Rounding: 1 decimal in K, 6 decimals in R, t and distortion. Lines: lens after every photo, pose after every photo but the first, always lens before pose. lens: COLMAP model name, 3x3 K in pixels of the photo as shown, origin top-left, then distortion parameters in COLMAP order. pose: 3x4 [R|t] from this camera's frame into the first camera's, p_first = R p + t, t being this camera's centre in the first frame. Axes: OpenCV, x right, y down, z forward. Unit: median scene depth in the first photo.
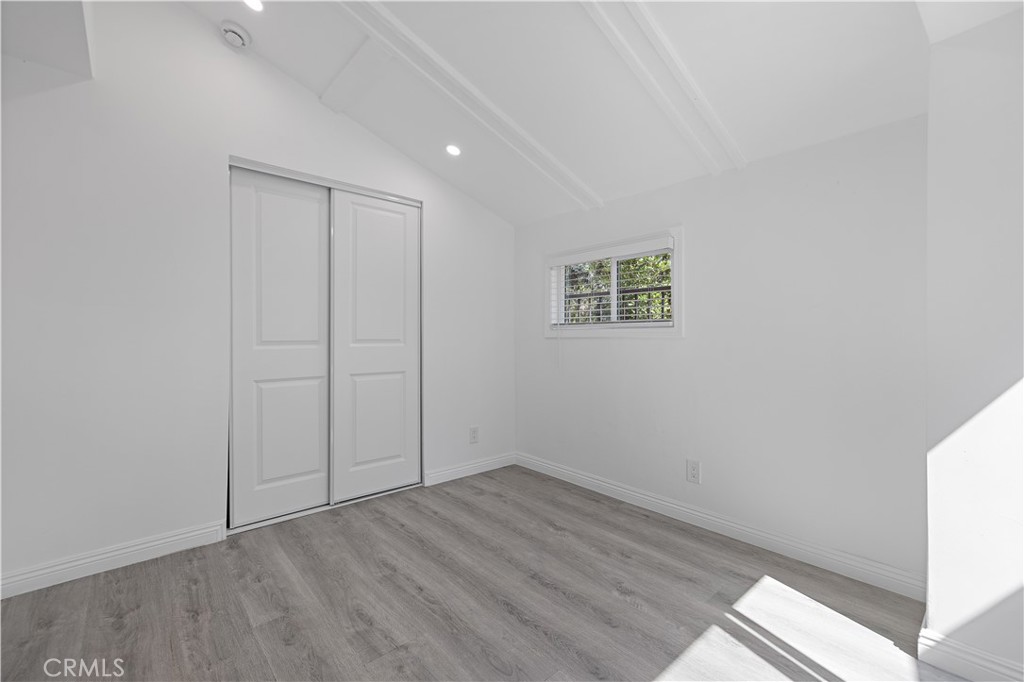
lens RADIAL K [[433.7, 0, 497.8], [0, 433.7, 335.7], [0, 0, 1]] dist [0.001350, 0.000450]
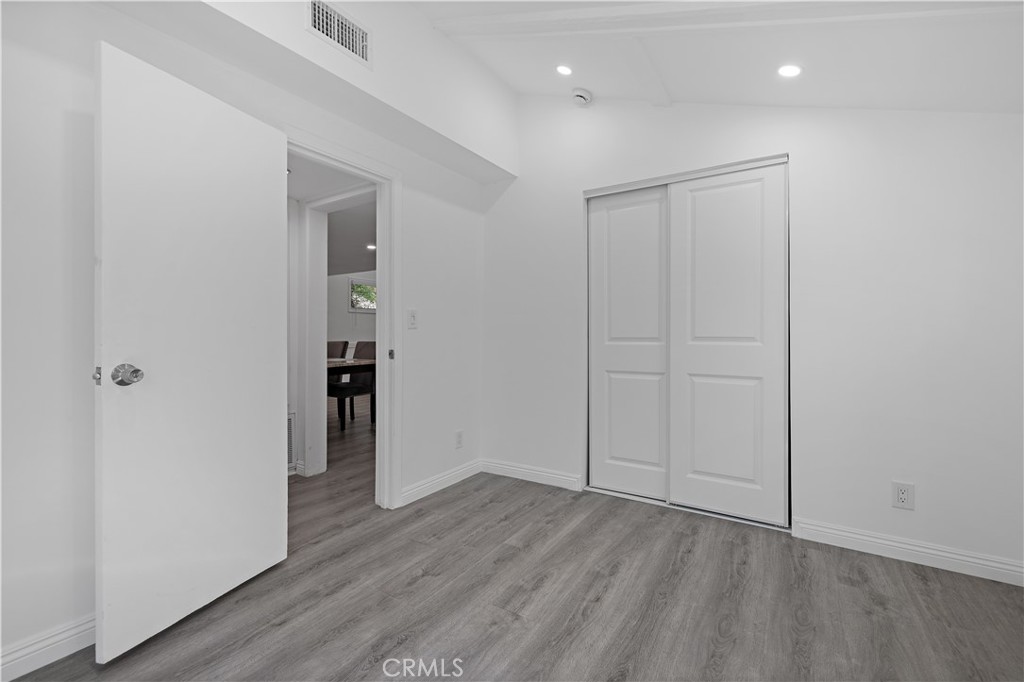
lens RADIAL K [[433.7, 0, 513.7], [0, 433.7, 332.5], [0, 0, 1]] dist [0.001350, 0.000450]
pose [[0.286030, 0.000030, -0.958221, 0.563186], [0.002666, 0.999996, 0.000827, -0.003248], [0.958217, -0.002791, 0.286028, 0.457740]]
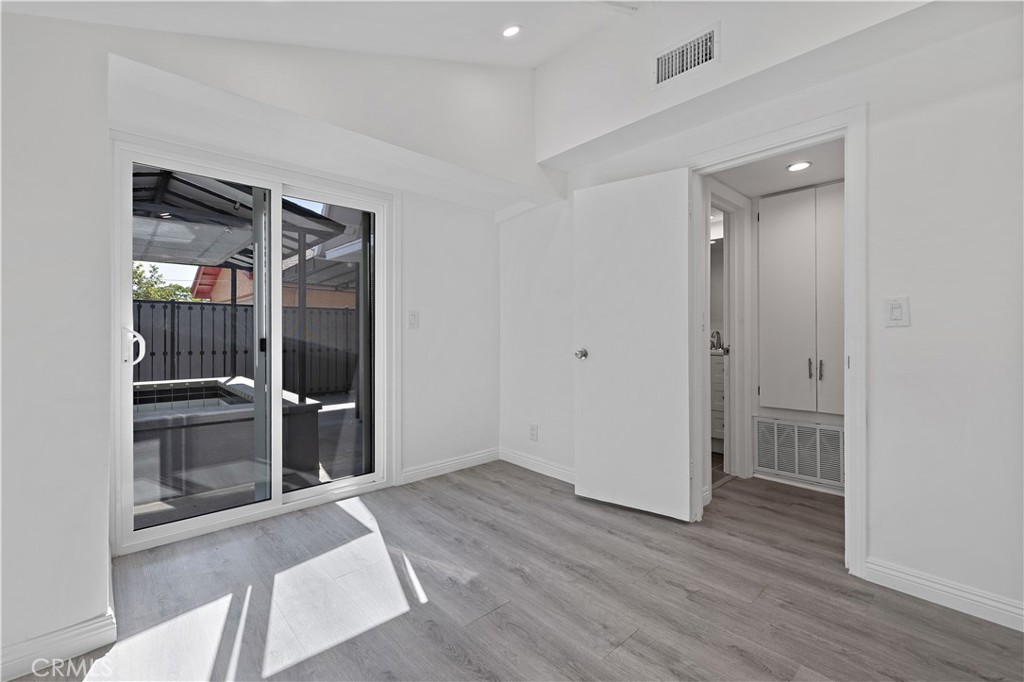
lens RADIAL K [[433.7, 0, 504.2], [0, 433.7, 334.4], [0, 0, 1]] dist [0.001350, 0.000450]
pose [[-0.999343, -0.005563, -0.035813, 0.052311], [-0.005516, 0.999984, -0.001398, 0.004638], [0.035821, -0.001199, -0.999358, 1.340932]]
